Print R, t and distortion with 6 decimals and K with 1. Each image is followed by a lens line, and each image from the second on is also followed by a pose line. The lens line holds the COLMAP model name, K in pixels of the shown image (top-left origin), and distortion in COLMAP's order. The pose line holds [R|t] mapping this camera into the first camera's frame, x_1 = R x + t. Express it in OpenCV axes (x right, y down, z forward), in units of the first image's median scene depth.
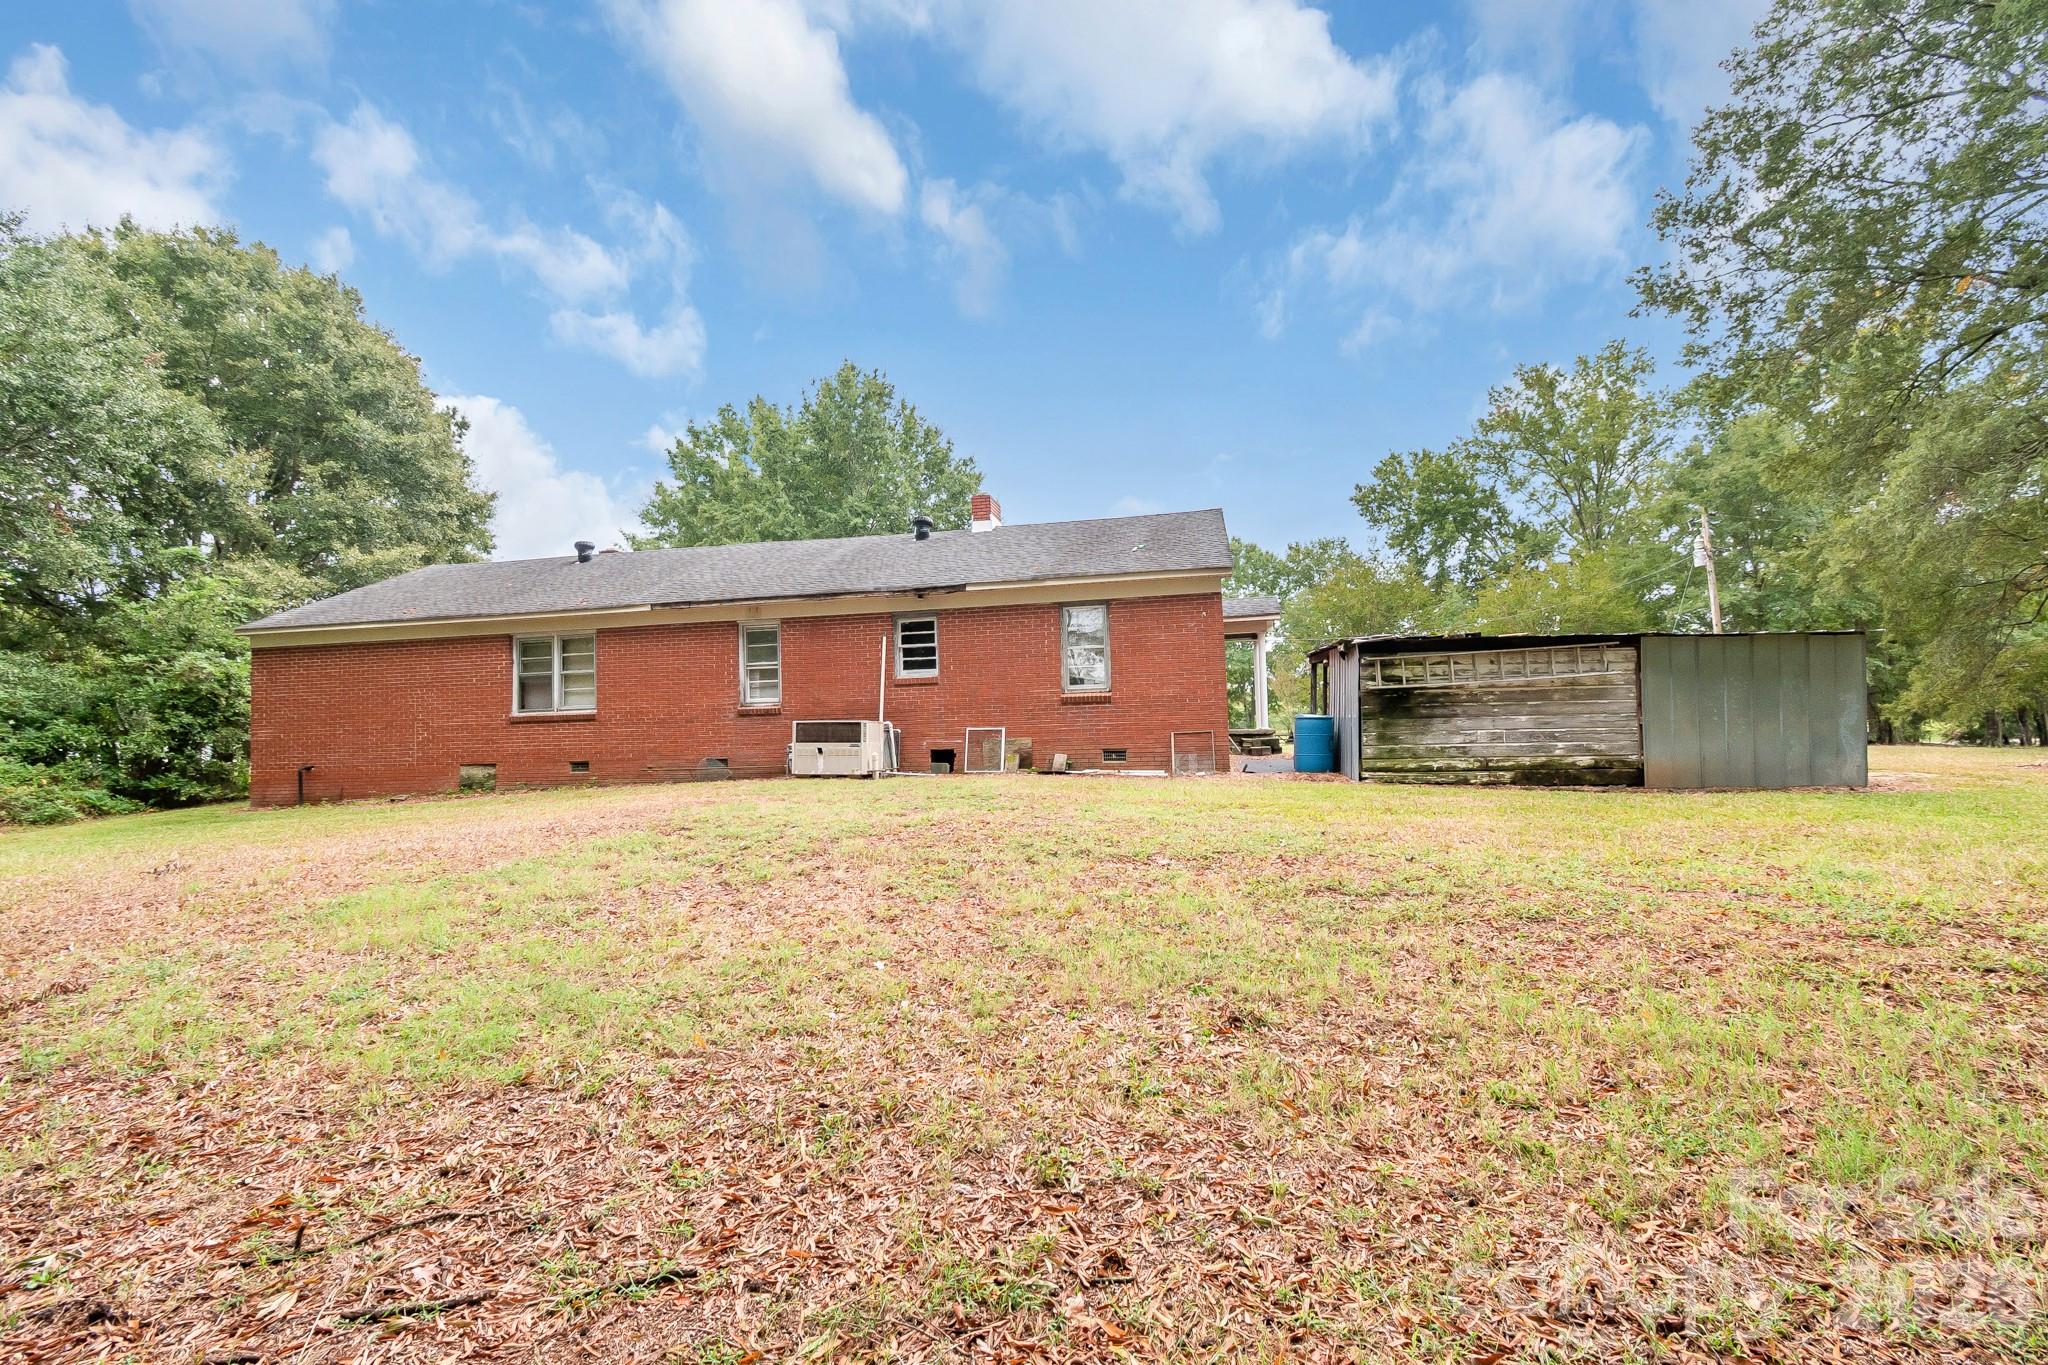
lens RADIAL K [[881.4, 0, 1022.7], [0, 881.4, 683.4], [0, 0, 1]] dist [0.001618, -0.000871]
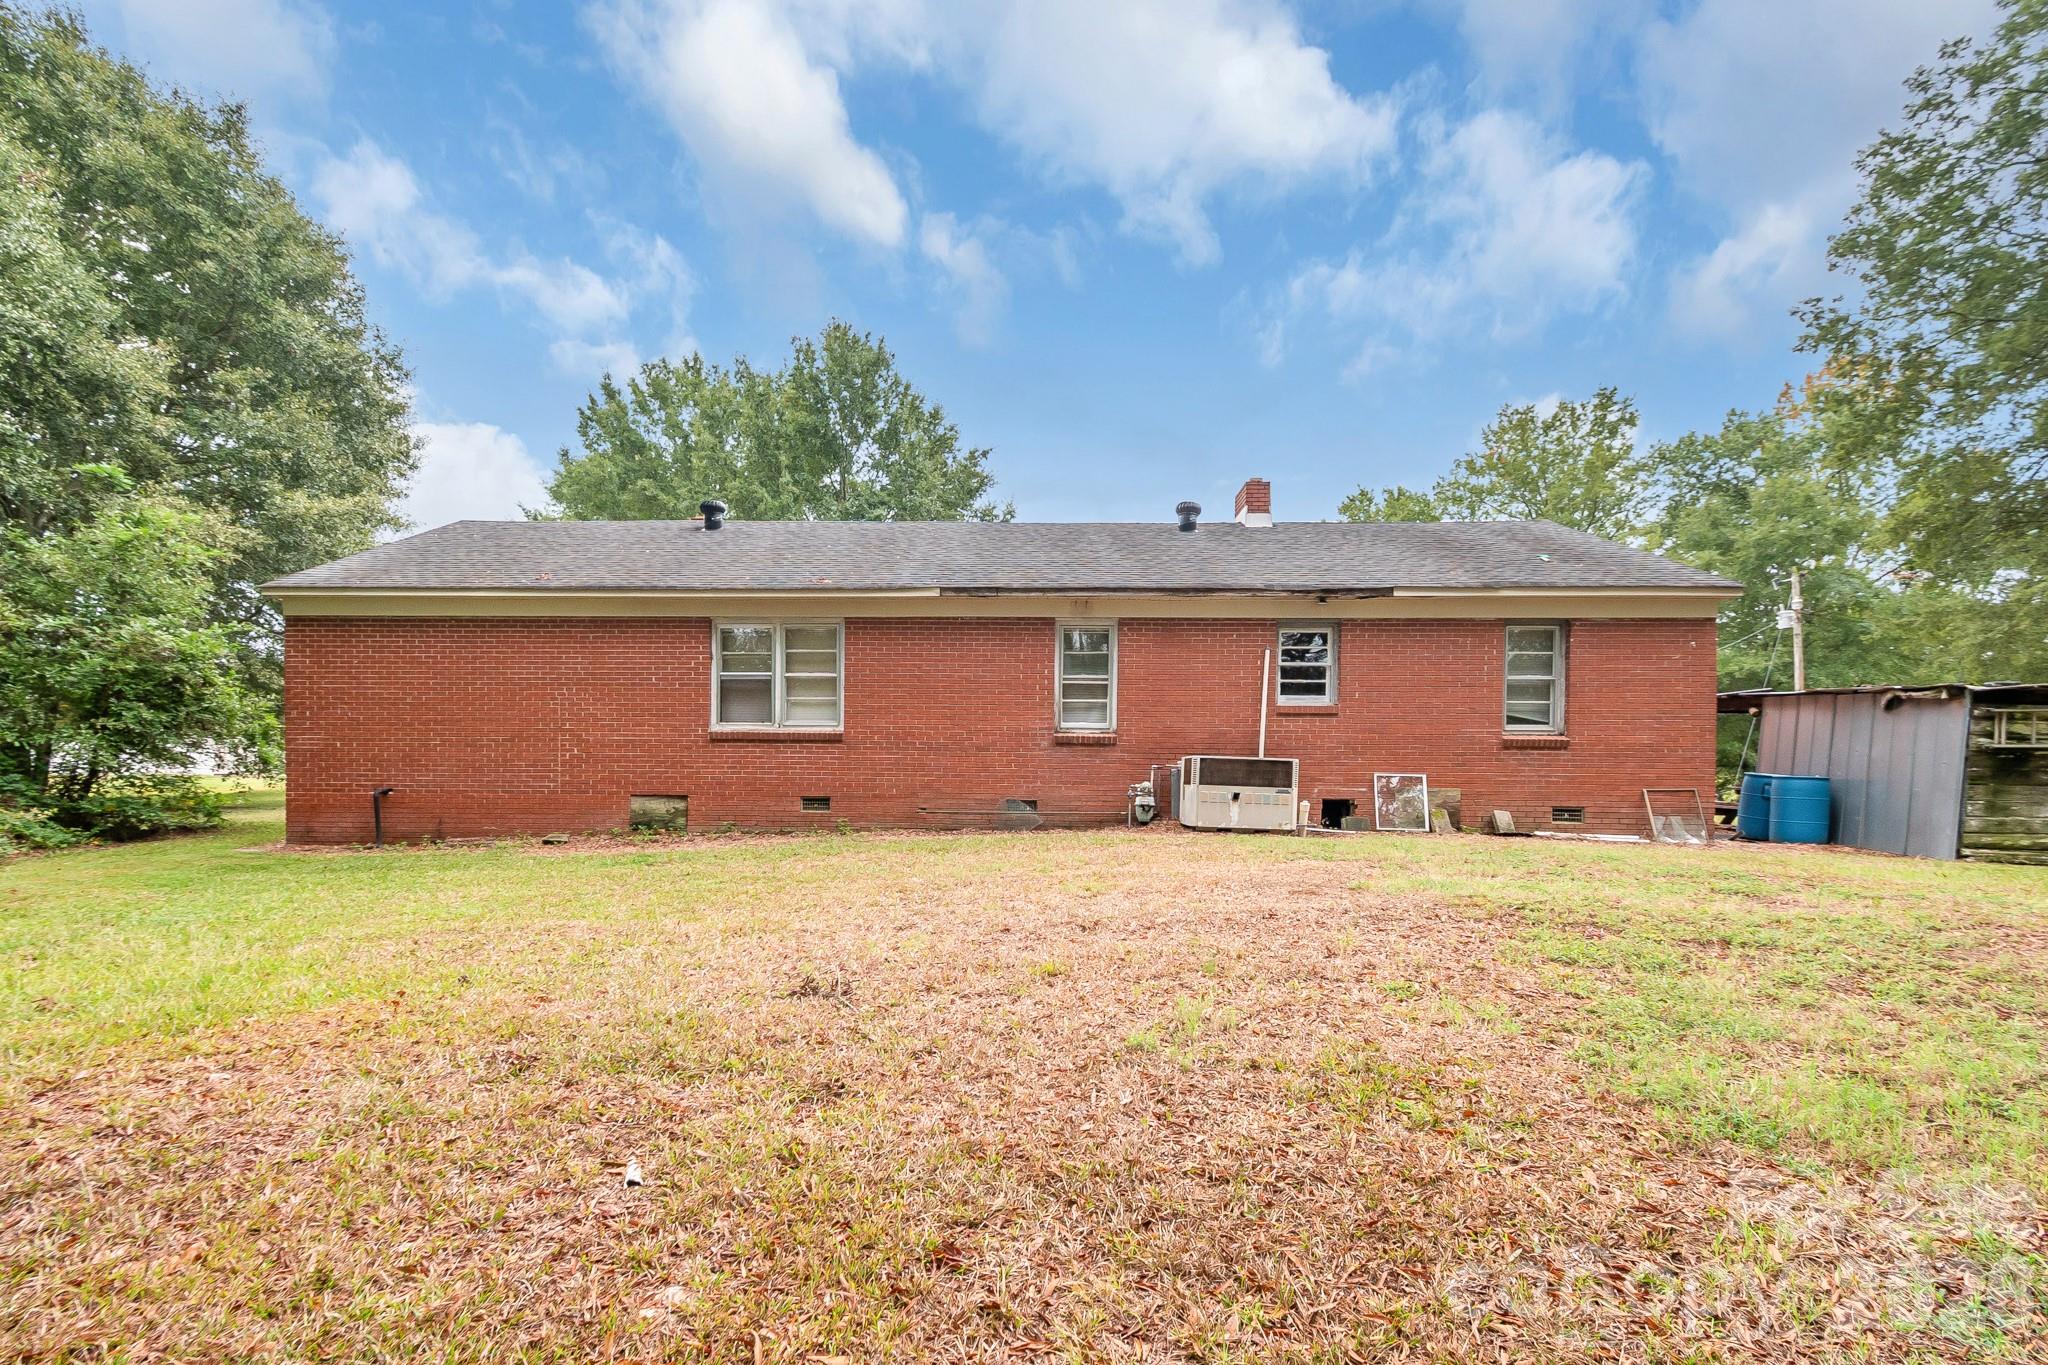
lens RADIAL K [[936.3, 0, 970.1], [0, 936.3, 777.5], [0, 0, 1]] dist [0.004165, -0.002808]
pose [[0.988549, 0.037452, 0.146182, -0.495676], [-0.046656, 0.997105, 0.060047, 0.019473], [-0.143509, -0.066180, 0.987434, 0.209399]]
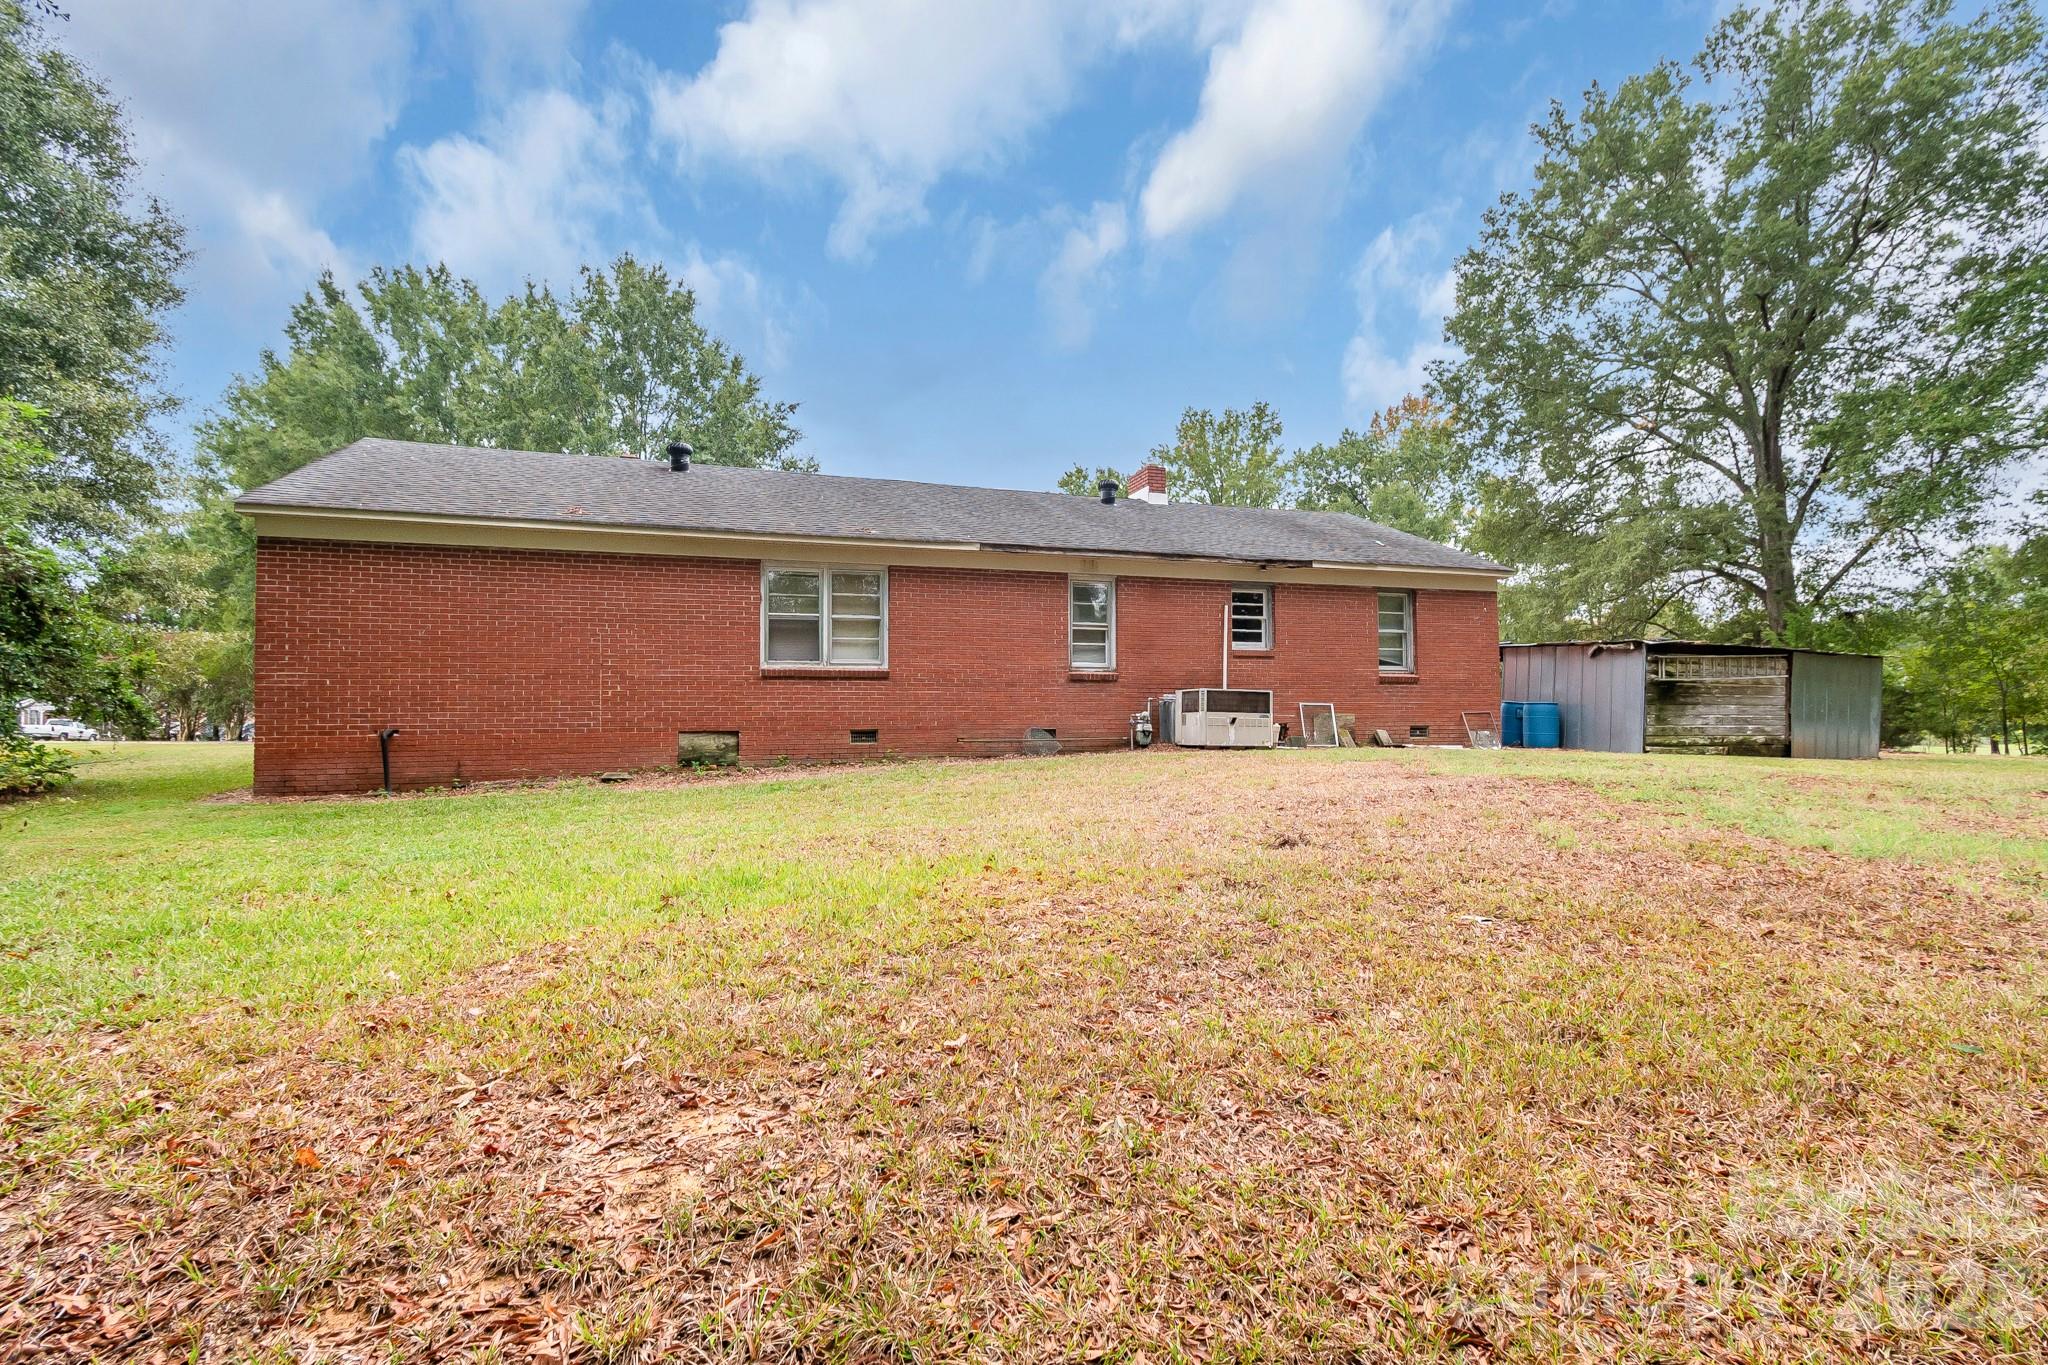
lens RADIAL K [[936.3, 0, 983.0], [0, 936.3, 684.6], [0, 0, 1]] dist [0.004165, -0.002808]
pose [[0.877242, 0.042530, 0.478162, -0.822589], [-0.046248, 0.998922, -0.004002, 0.046797], [-0.477816, -0.018603, 0.878263, 0.210568]]
